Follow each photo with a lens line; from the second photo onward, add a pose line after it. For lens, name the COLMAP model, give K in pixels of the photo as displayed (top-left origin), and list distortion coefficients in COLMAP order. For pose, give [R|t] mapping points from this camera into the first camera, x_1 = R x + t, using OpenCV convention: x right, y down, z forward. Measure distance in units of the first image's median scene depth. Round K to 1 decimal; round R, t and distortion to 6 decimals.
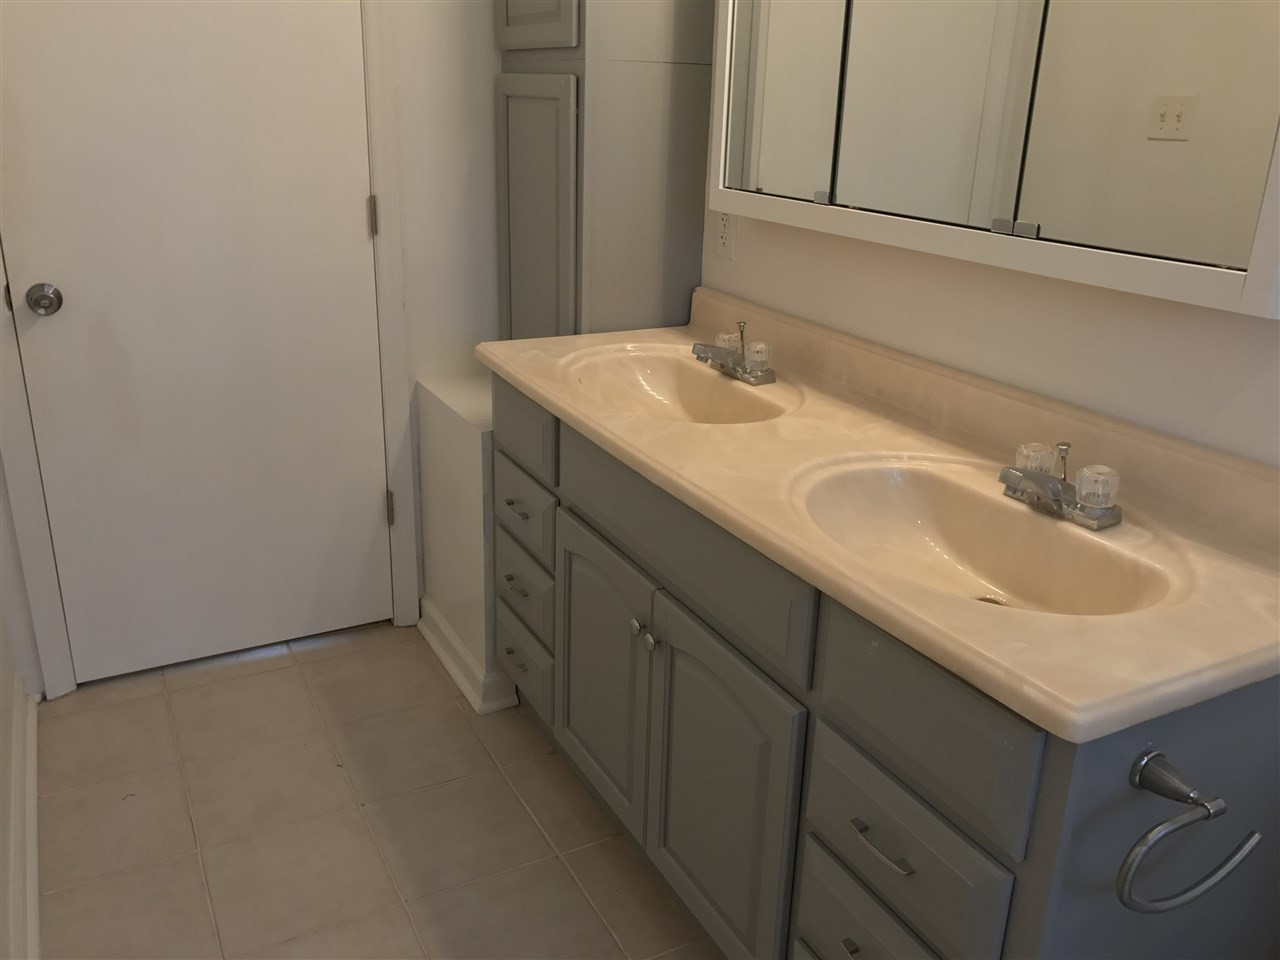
lens RADIAL K [[1057.6, 0, 633.2], [0, 1057.6, 453.9], [0, 0, 1]] dist [0.076209, -0.120575]
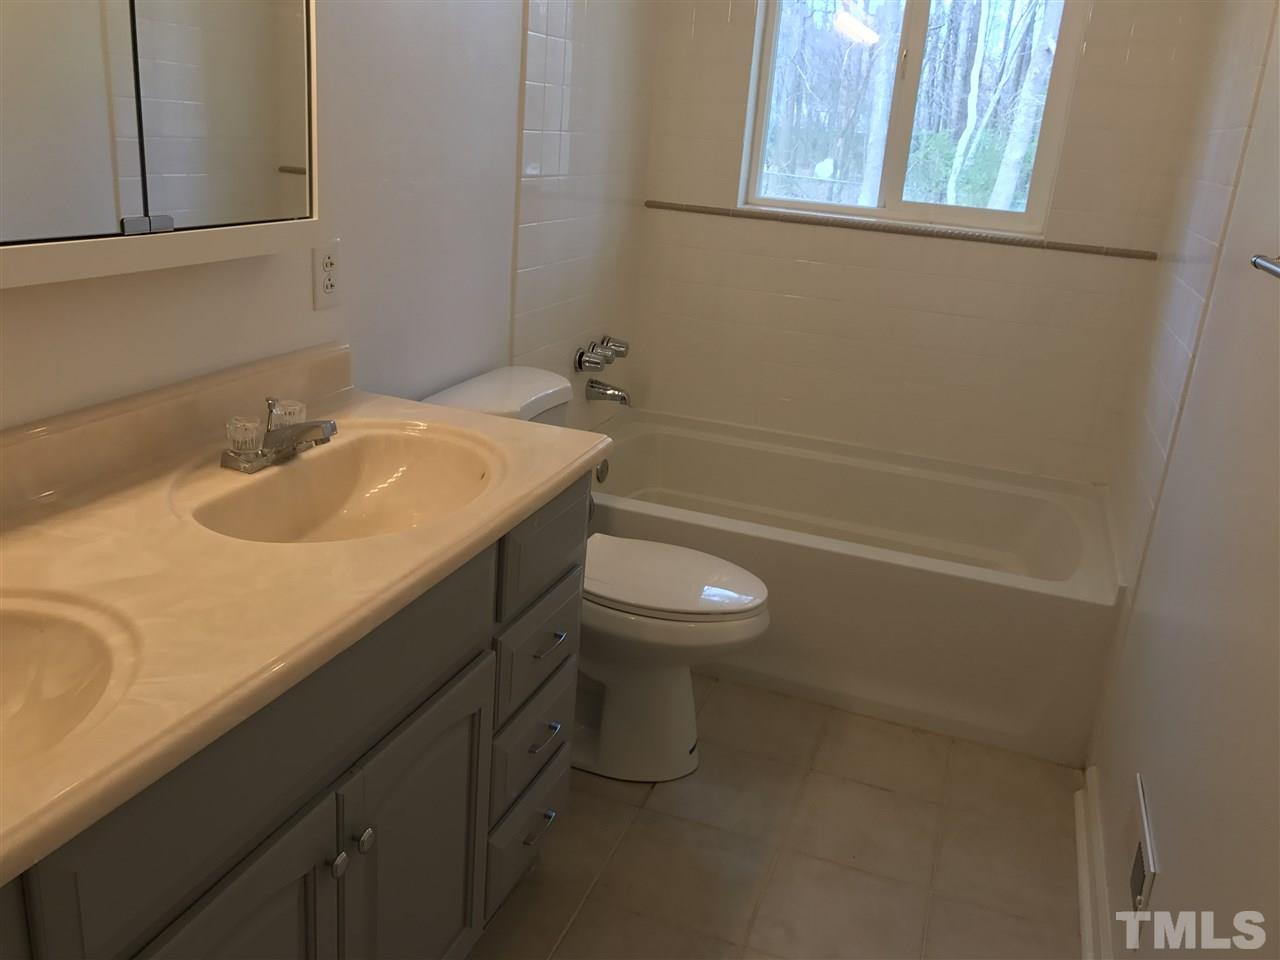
lens RADIAL K [[1057.6, 0, 633.2], [0, 1057.6, 453.9], [0, 0, 1]] dist [0.076209, -0.120575]
pose [[-0.657694, -0.293028, 0.693955, -0.600062], [0.162059, 0.844625, 0.510241, -0.441581], [-0.735647, 0.448044, -0.508017, 1.241123]]
